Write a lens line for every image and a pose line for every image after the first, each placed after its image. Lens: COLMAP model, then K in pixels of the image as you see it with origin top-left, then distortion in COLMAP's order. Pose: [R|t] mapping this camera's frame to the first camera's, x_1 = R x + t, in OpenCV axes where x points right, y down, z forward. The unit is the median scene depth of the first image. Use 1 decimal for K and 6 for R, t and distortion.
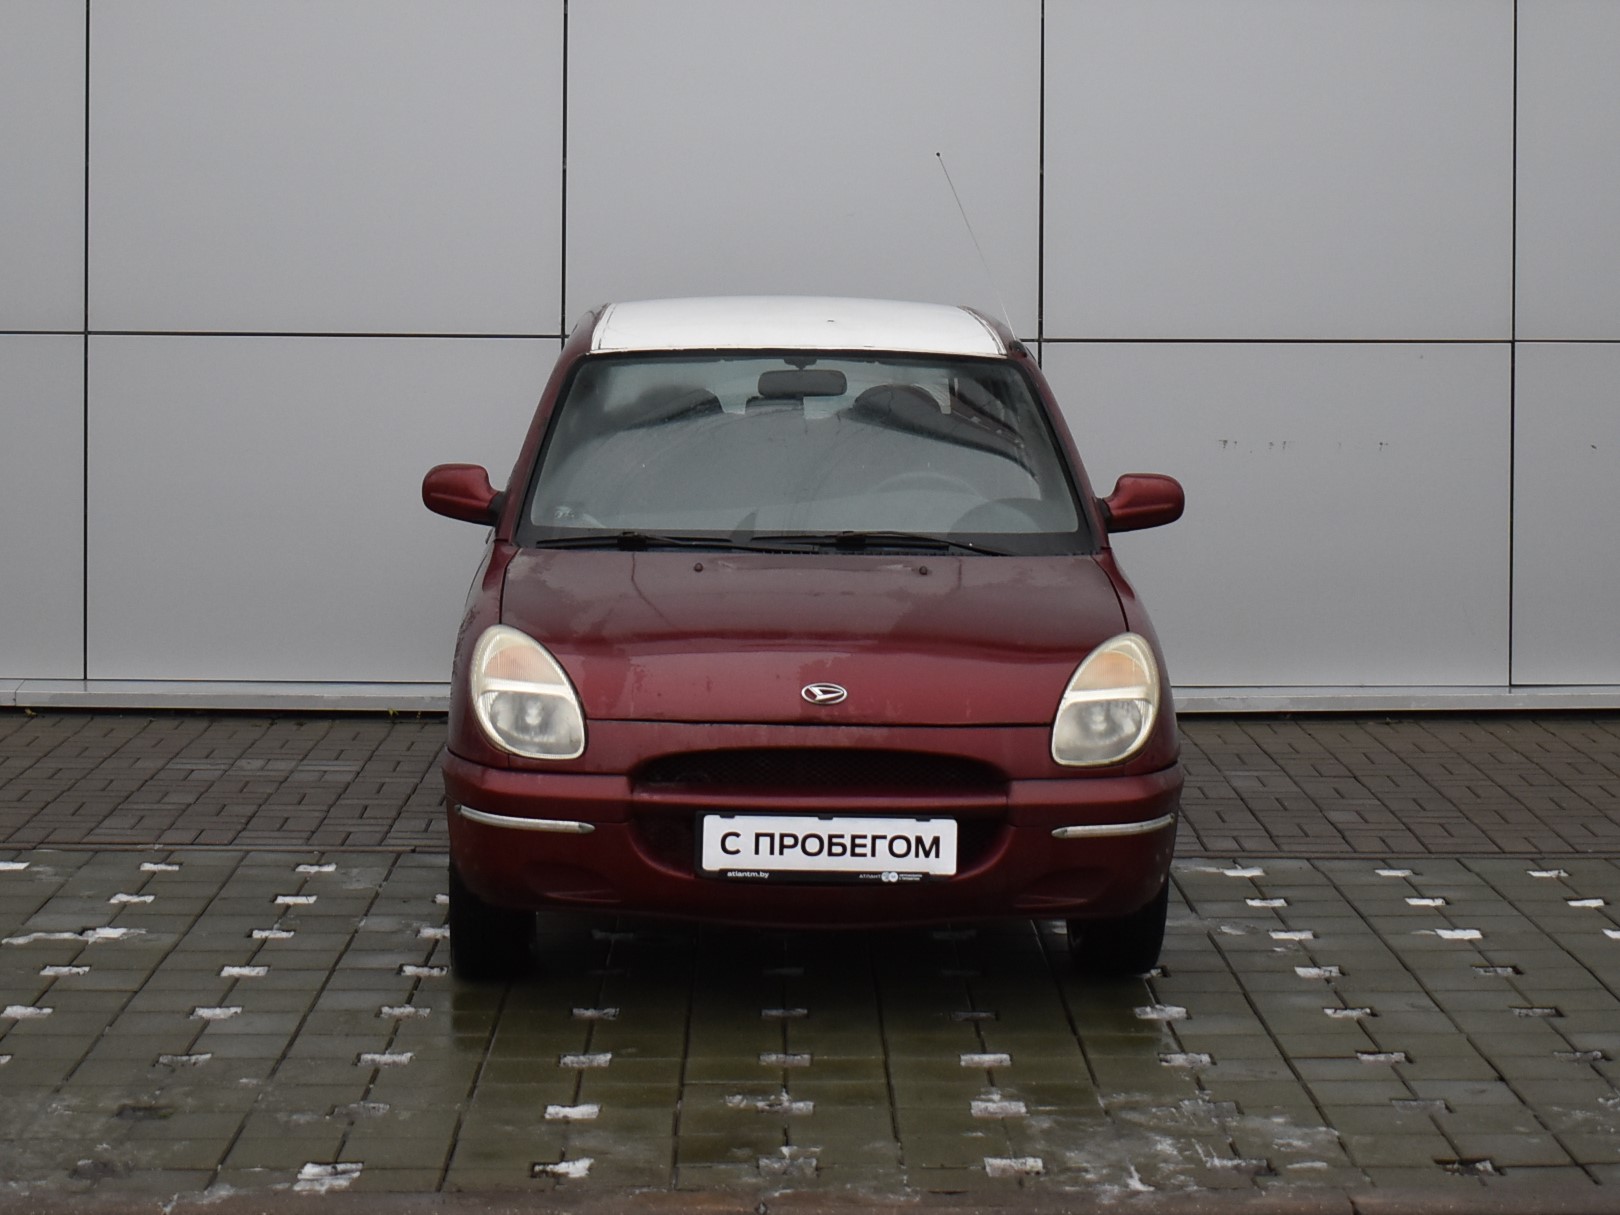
lens RADIAL K [[1863.9, 0, 836.3], [0, 1863.9, 602.0], [0, 0, 1]] dist [-0.021438, -0.006155]
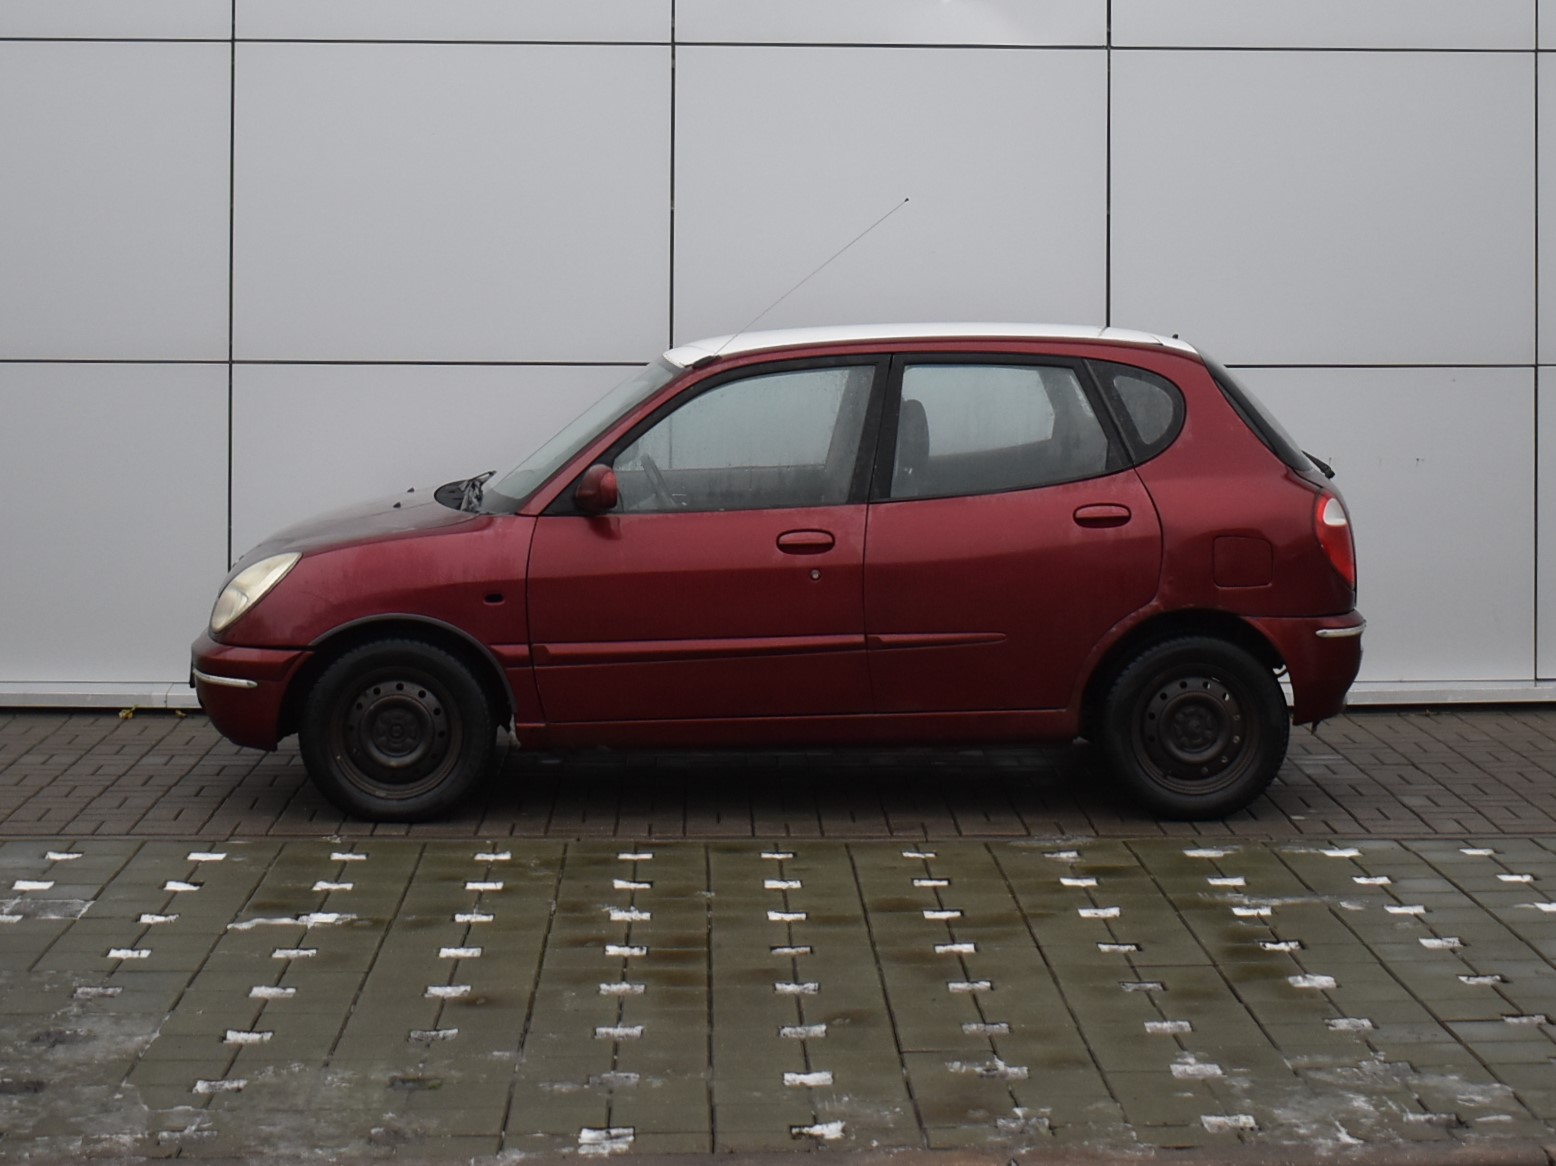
lens RADIAL K [[1729.6, 0, 778.0], [0, 1729.6, 583.0], [0, 0, 1]] dist [-0.026335, -0.006884]
pose [[0.999869, -0.005594, 0.015200, -0.171917], [0.005787, 0.999903, -0.012686, -0.002995], [-0.015128, 0.012773, 0.999804, -0.012417]]
